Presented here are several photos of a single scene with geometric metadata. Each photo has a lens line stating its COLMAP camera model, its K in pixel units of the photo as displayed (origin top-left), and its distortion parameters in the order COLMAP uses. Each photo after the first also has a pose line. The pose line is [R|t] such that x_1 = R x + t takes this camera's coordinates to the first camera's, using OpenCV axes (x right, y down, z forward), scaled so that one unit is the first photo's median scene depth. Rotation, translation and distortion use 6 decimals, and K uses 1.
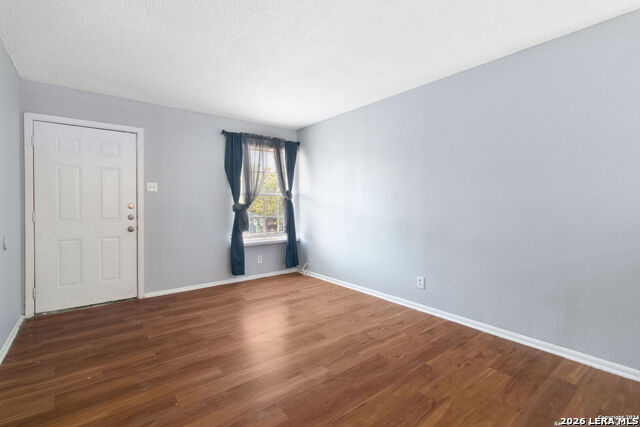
lens RADIAL K [[294.6, 0, 320.3], [0, 294.6, 208.8], [0, 0, 1]] dist [0.008884, -0.001406]
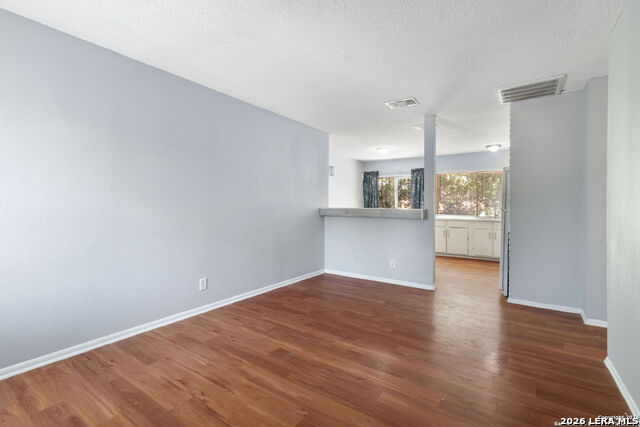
lens RADIAL K [[294.6, 0, 320.8], [0, 294.6, 208.5], [0, 0, 1]] dist [0.008884, -0.001406]
pose [[-0.292483, -0.011511, 0.956201, -0.902544], [0.006482, 0.999881, 0.014020, -0.017450], [-0.956249, 0.010298, -0.292373, 1.143651]]
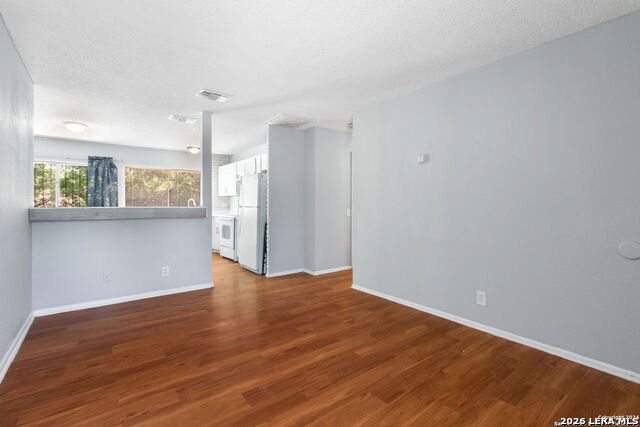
lens RADIAL K [[294.6, 0, 319.3], [0, 294.6, 203.6], [0, 0, 1]] dist [0.008884, -0.001406]
pose [[-0.999755, -0.000943, 0.022122, -0.176781], [-0.000625, 0.999896, 0.014381, -0.028299], [-0.022133, 0.014364, -0.999652, 1.694235]]
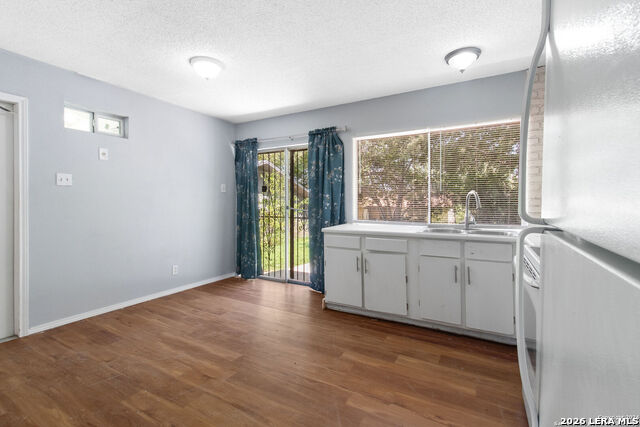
lens RADIAL K [[294.6, 0, 319.4], [0, 294.6, 204.1], [0, 0, 1]] dist [0.008884, -0.001406]
pose [[-0.366896, -0.003738, 0.930254, 0.253988], [0.012292, 0.999885, 0.008866, -0.001753], [-0.930181, 0.014688, -0.366808, -0.102231]]
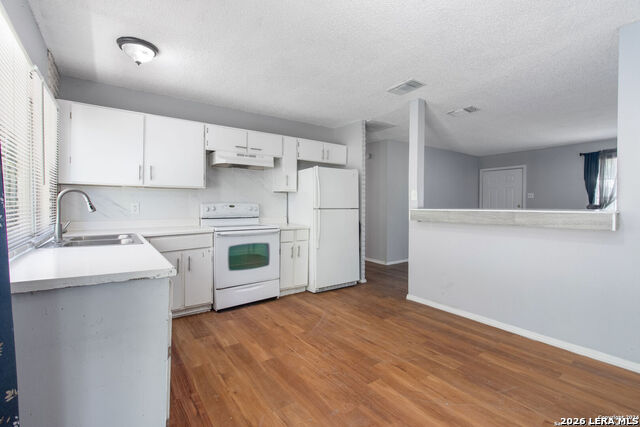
lens RADIAL K [[294.6, 0, 317.9], [0, 294.6, 209.4], [0, 0, 1]] dist [0.008884, -0.001406]
pose [[-0.057883, 0.017743, -0.998166, 1.905020], [-0.015221, 0.999710, 0.018654, -0.001586], [0.998207, 0.016273, -0.057597, -0.296108]]
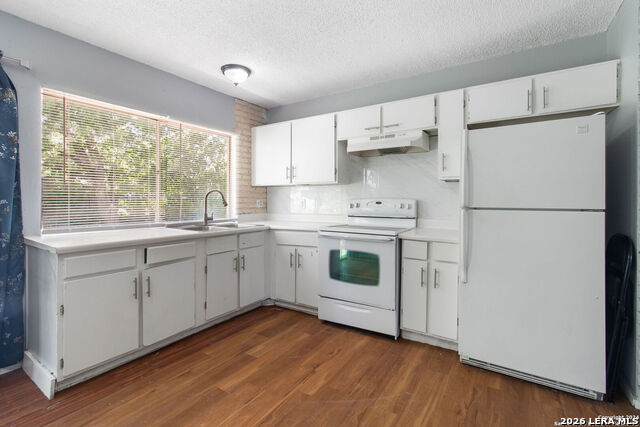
lens RADIAL K [[294.6, 0, 319.6], [0, 294.6, 202.4], [0, 0, 1]] dist [0.008884, -0.001406]
pose [[-0.951084, -0.000298, -0.308933, 1.049358], [-0.005179, 0.999874, 0.014980, -0.002242], [0.308889, 0.015847, -0.950966, 0.256217]]
